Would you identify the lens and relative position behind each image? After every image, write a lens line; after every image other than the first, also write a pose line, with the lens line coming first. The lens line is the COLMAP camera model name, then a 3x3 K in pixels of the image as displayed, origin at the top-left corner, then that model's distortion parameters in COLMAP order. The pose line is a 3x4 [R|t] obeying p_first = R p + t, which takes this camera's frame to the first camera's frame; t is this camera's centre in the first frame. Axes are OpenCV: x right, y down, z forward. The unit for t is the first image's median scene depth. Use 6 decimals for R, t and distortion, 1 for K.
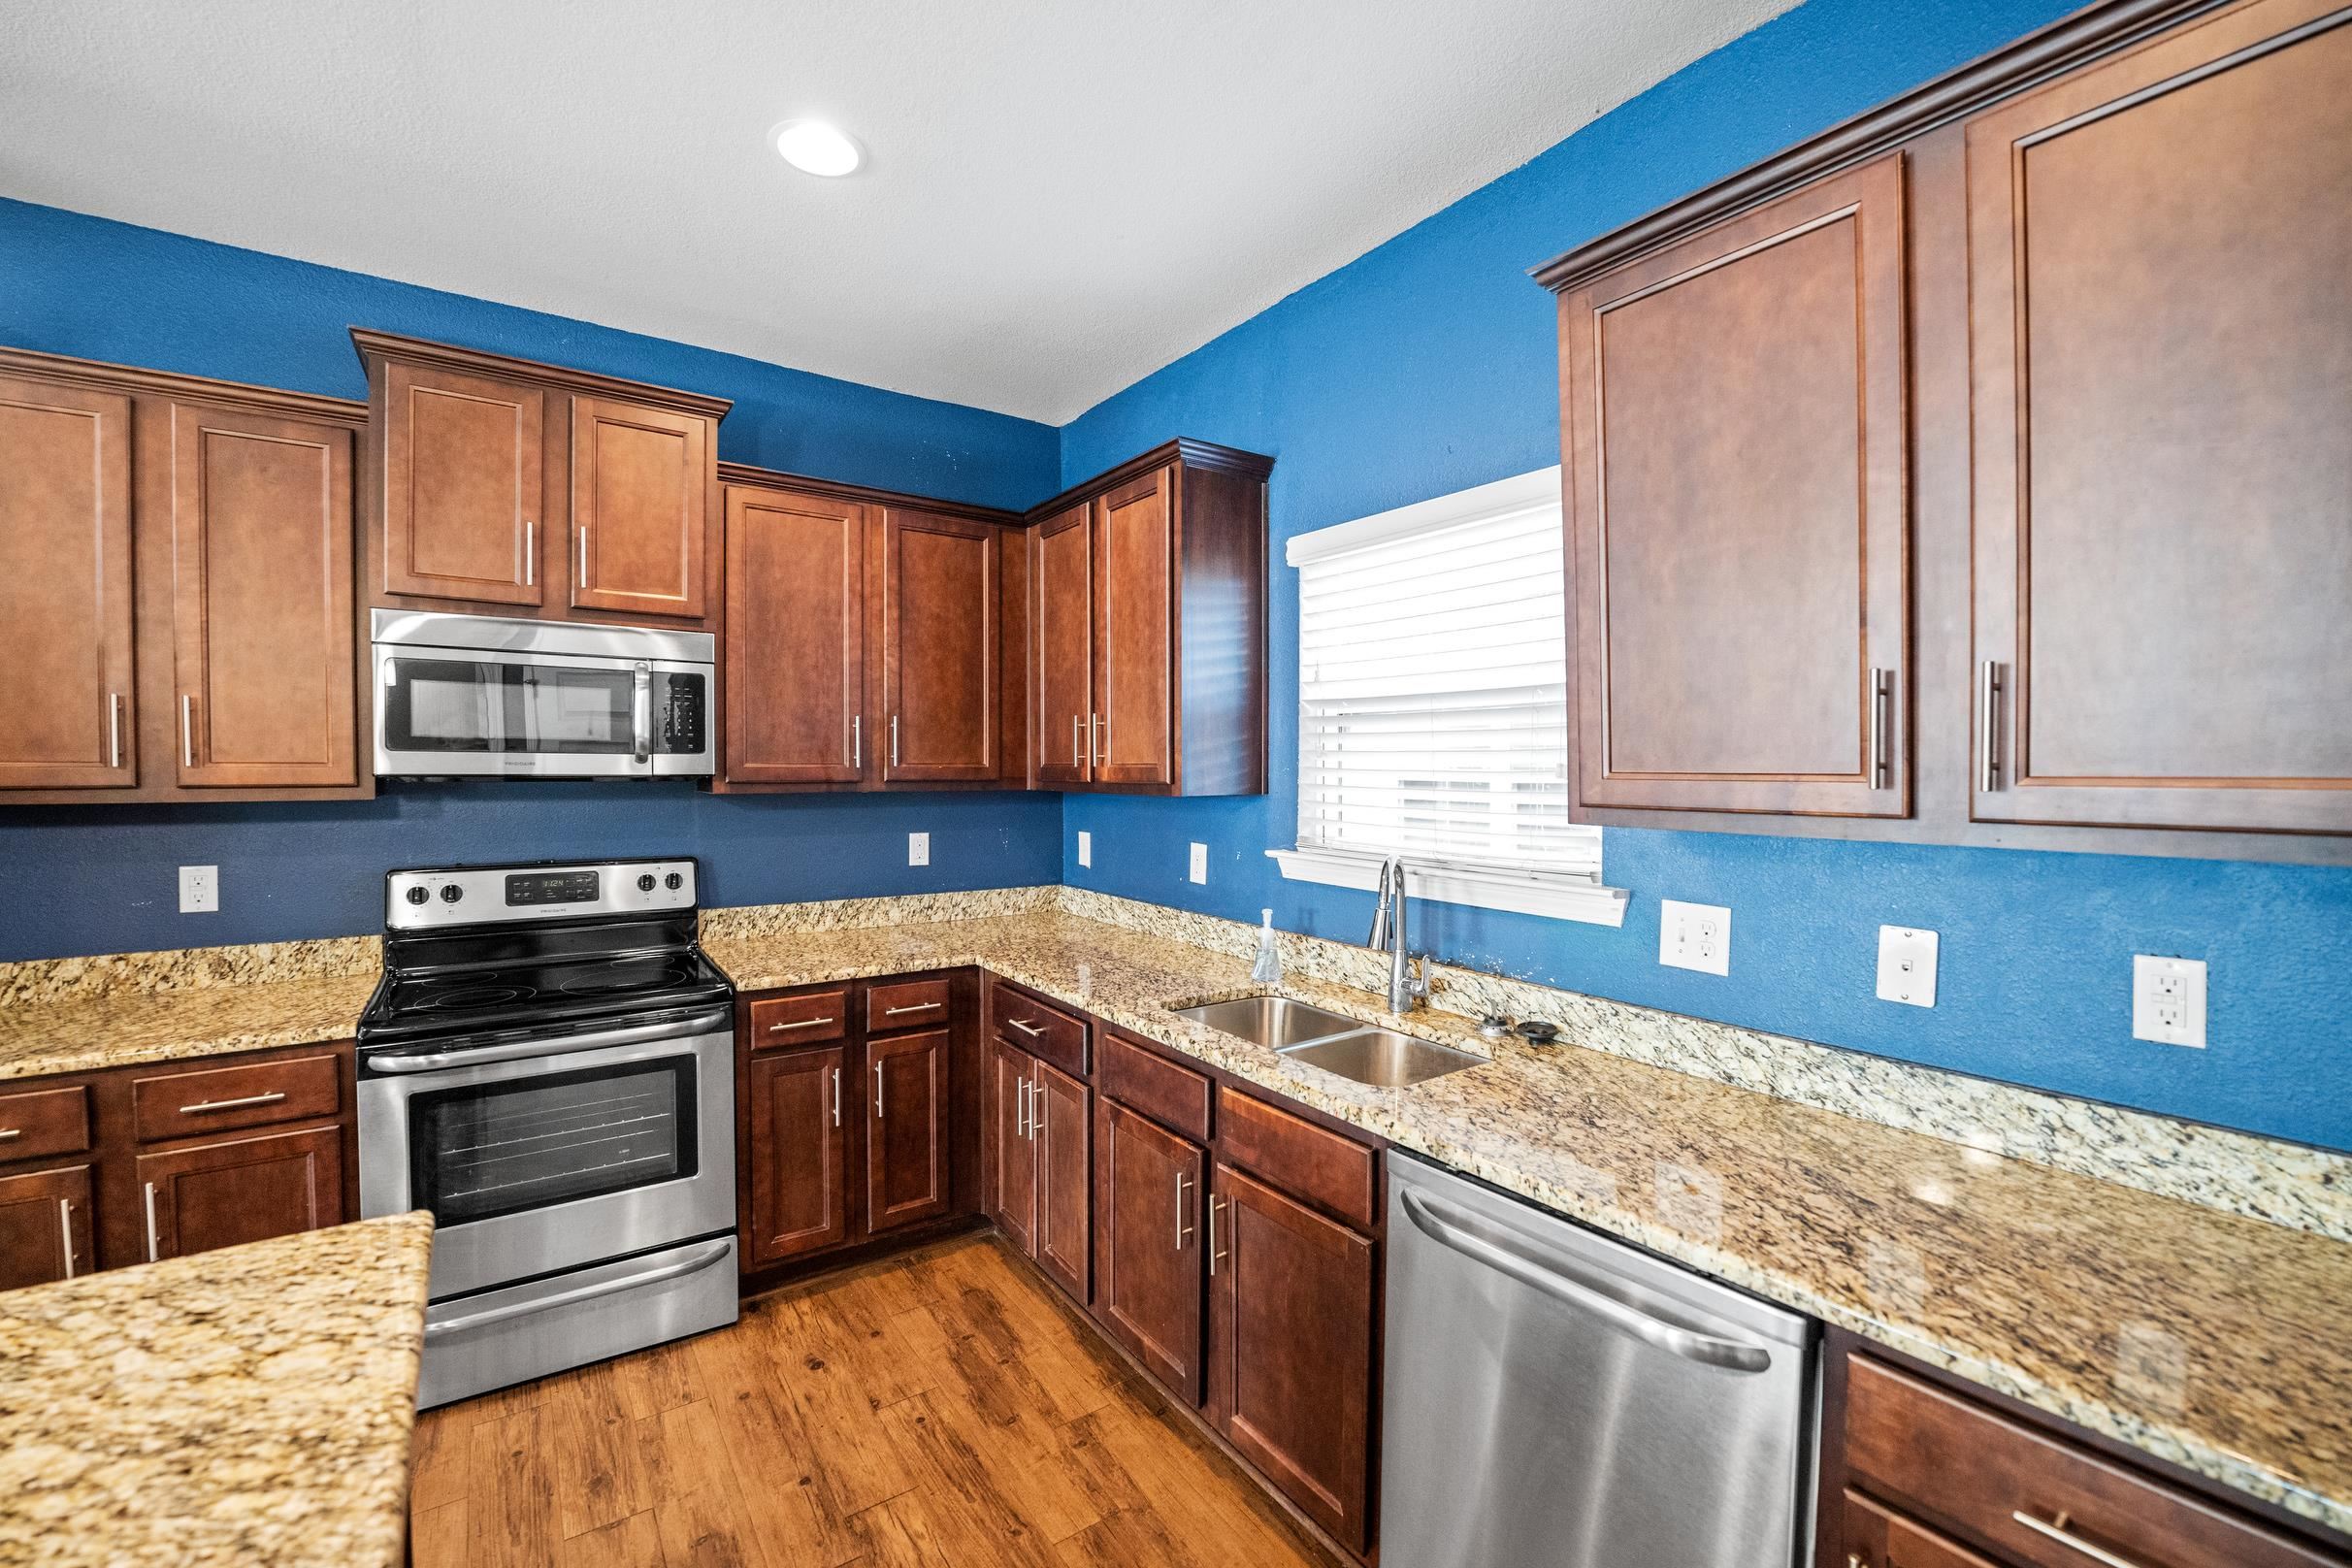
lens RADIAL K [[953.2, 0, 1176.0], [0, 953.2, 784.0], [0, 0, 1]] dist [-0.023667, 0.000744]
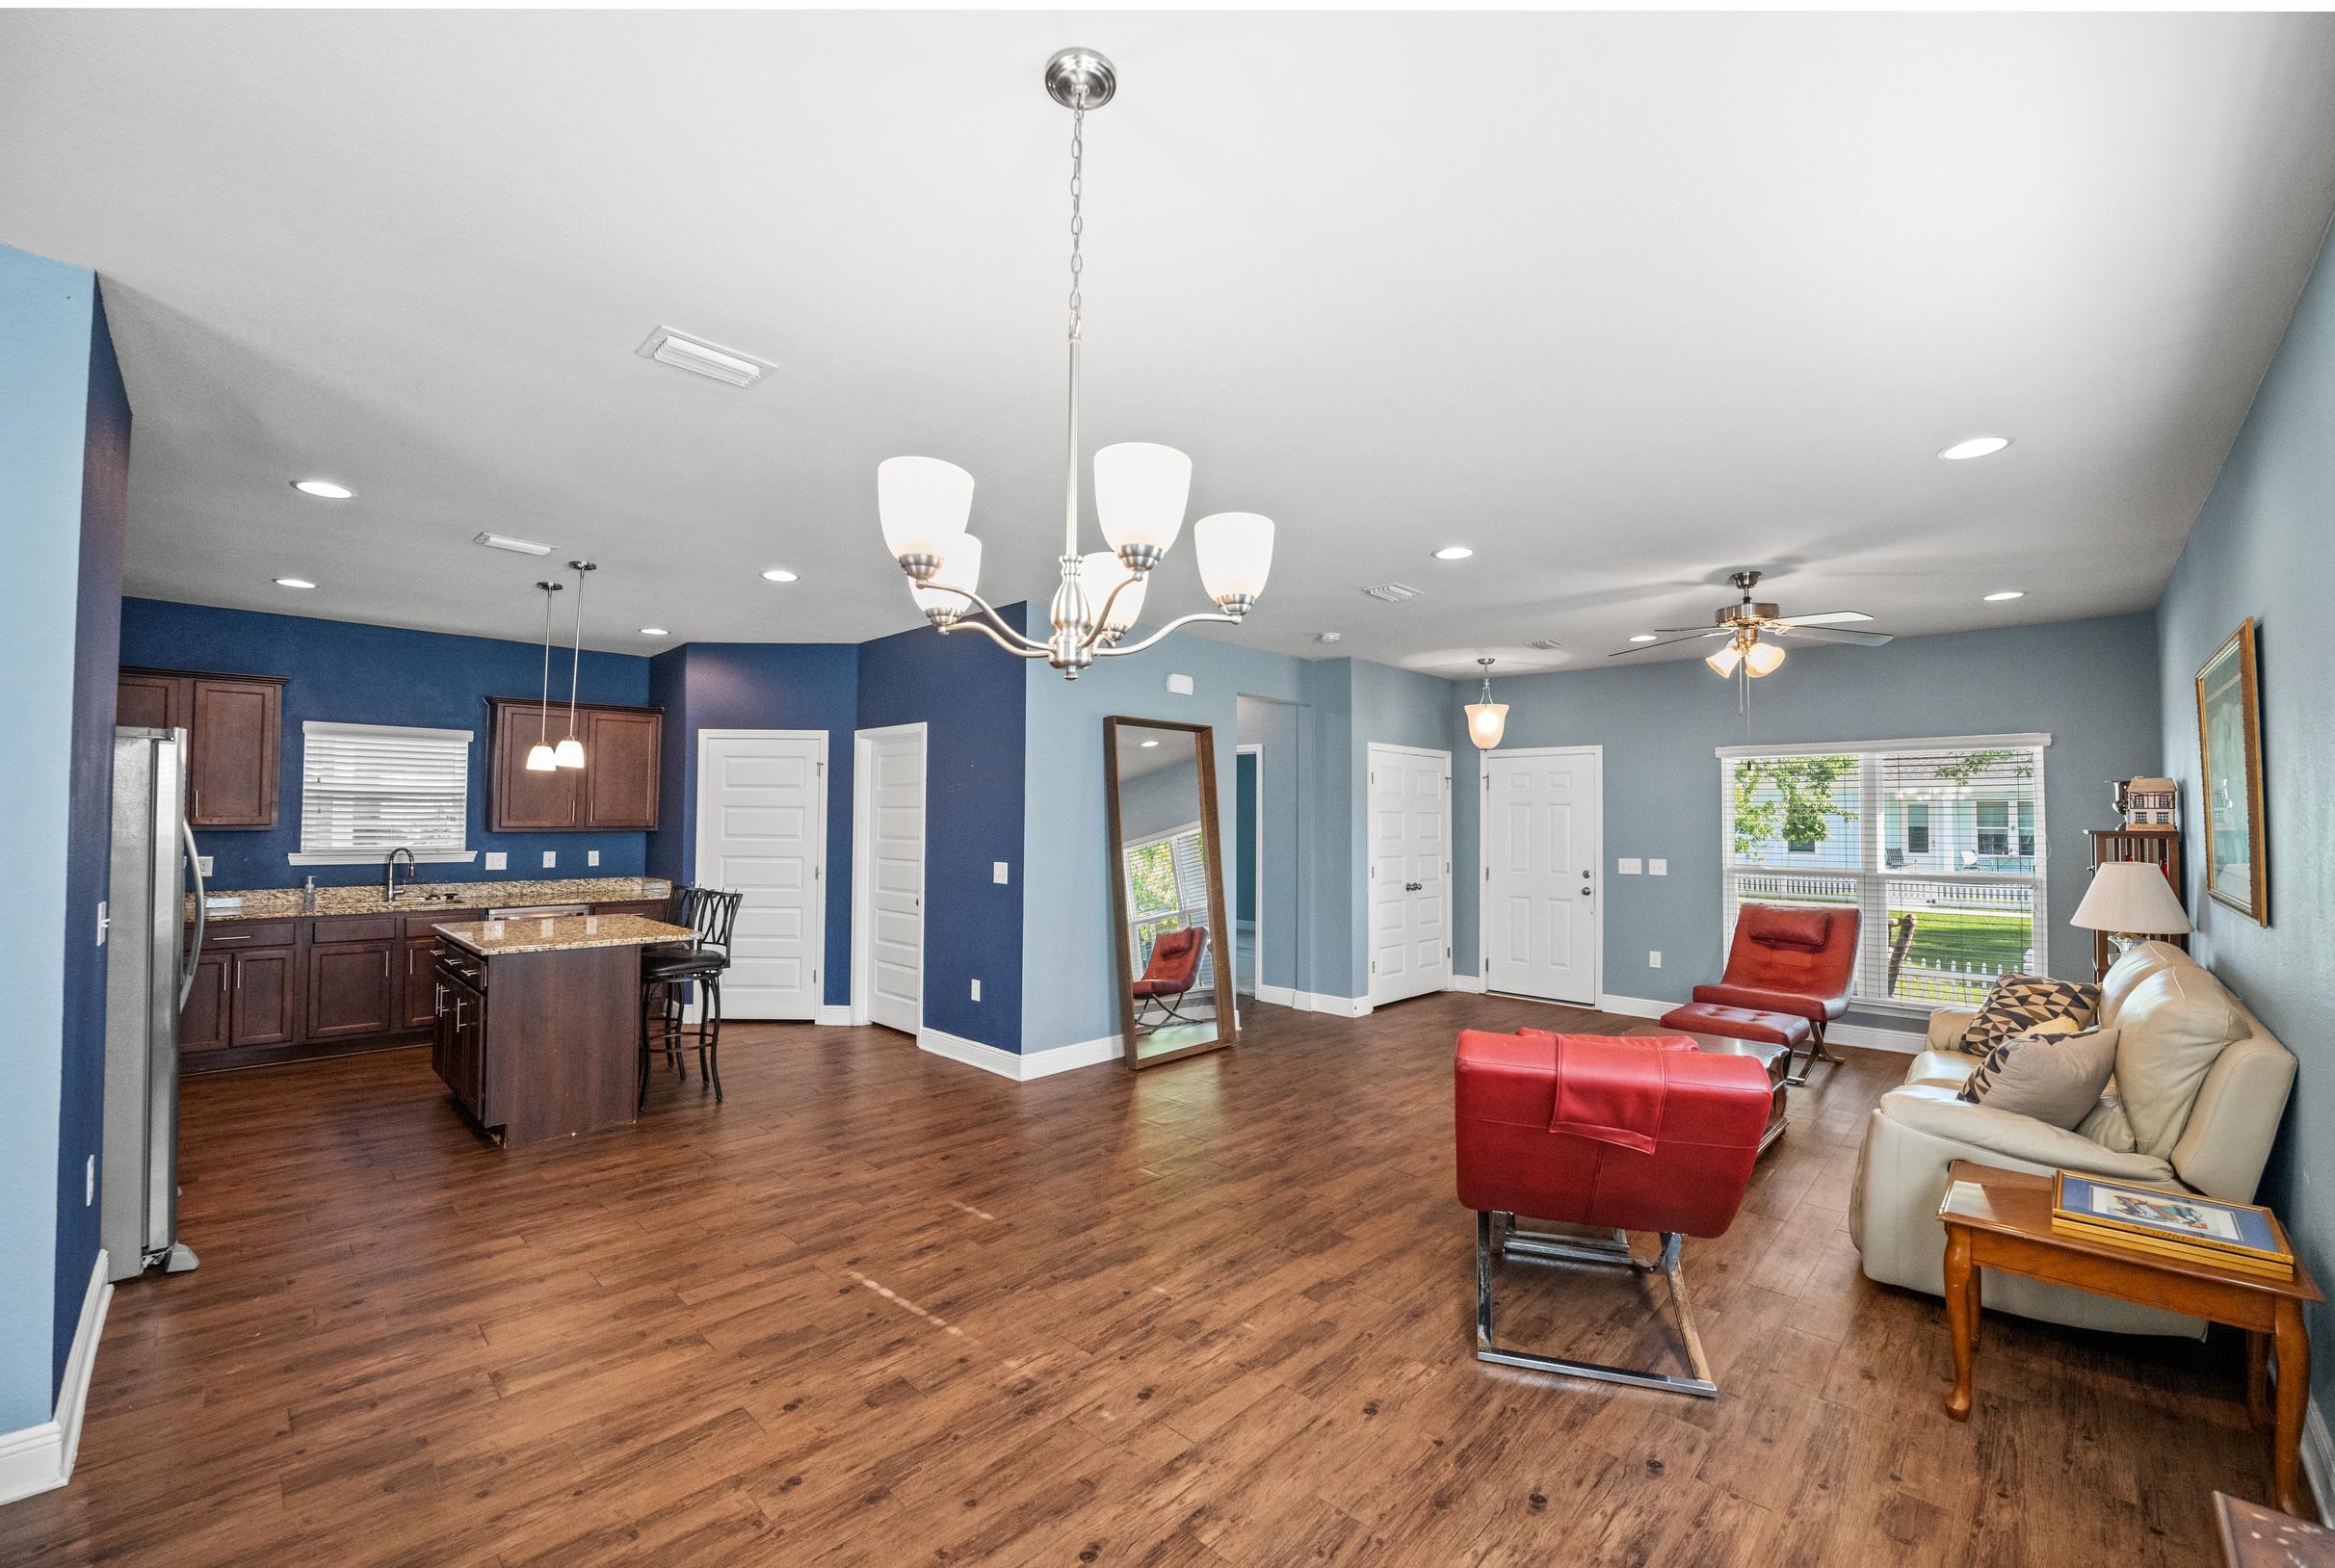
lens RADIAL K [[951.8, 0, 1170.5], [0, 951.8, 791.8], [0, 0, 1]] dist [-0.017796, 0.000074]
pose [[-0.190349, 0.022366, 0.981462, -3.298503], [0.011517, 0.999723, -0.020548, -0.009589], [-0.981649, 0.007392, -0.190554, -0.851662]]
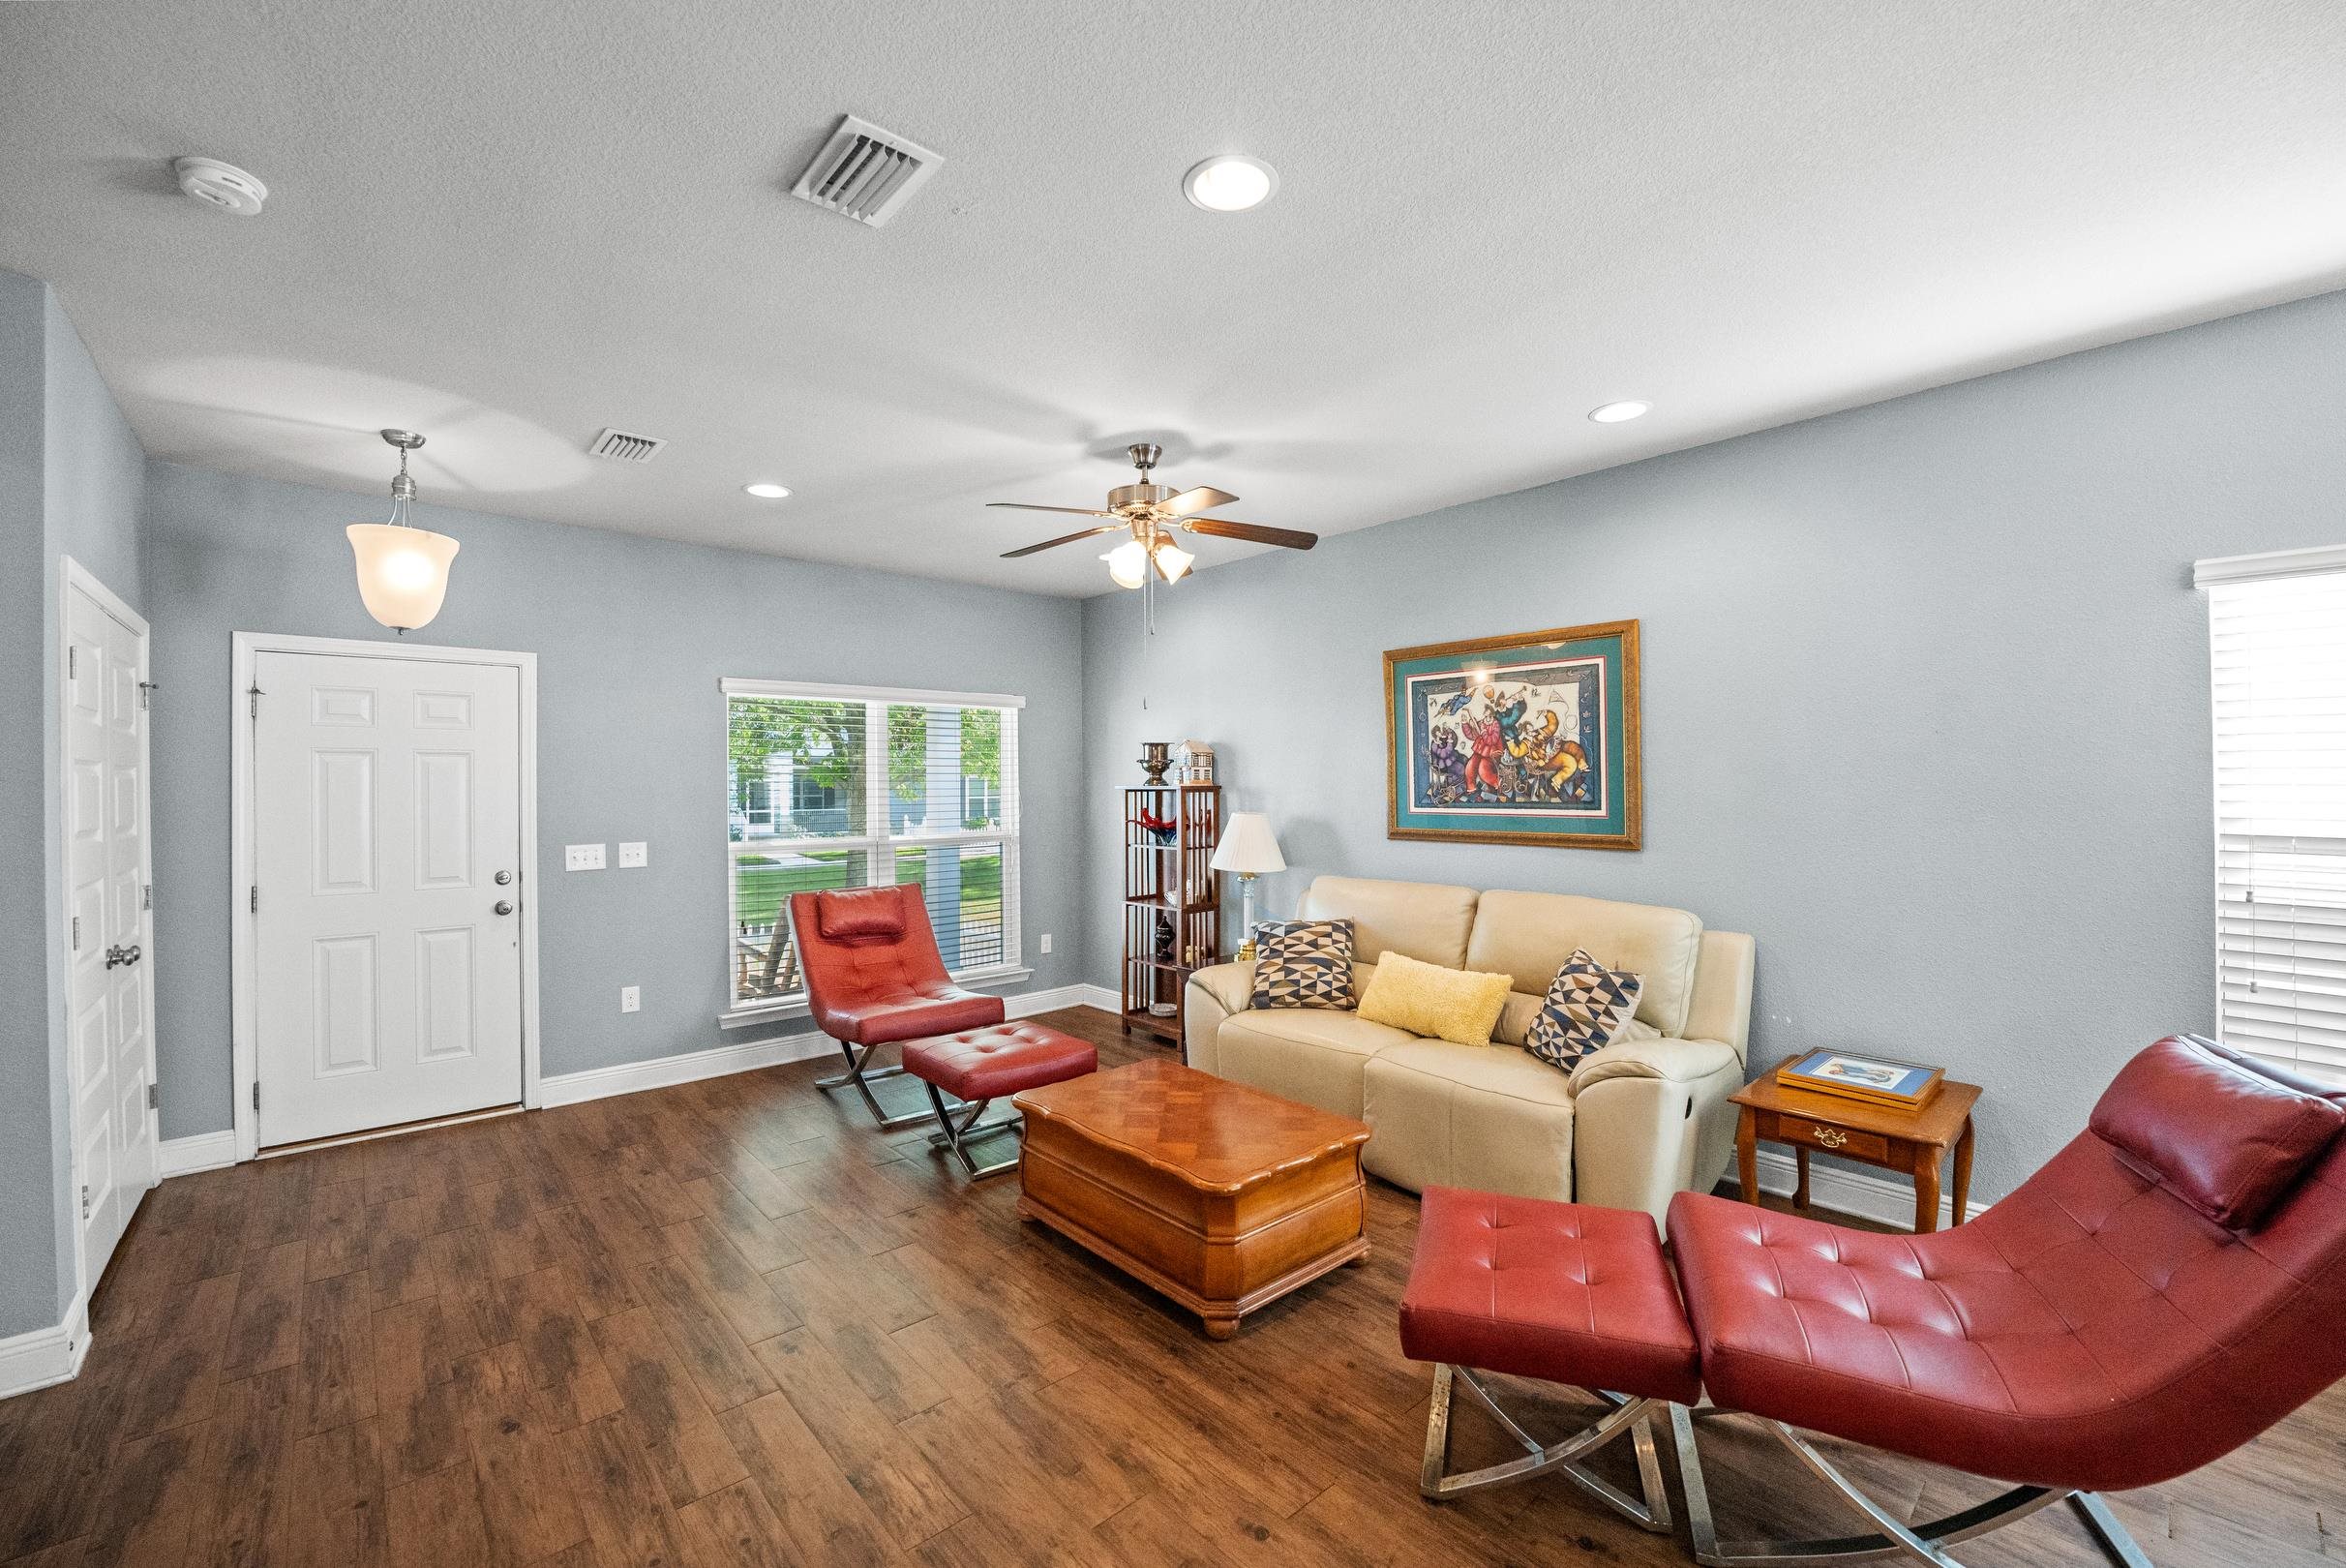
lens RADIAL K [[950.8, 0, 1173.0], [0, 950.8, 784.0], [0, 0, 1]] dist [-0.023667, 0.000744]
pose [[-0.993436, 0.003442, -0.114337, -1.126846], [0.001517, 0.999856, 0.016923, 0.015724], [0.114379, 0.016638, -0.993298, -0.928133]]
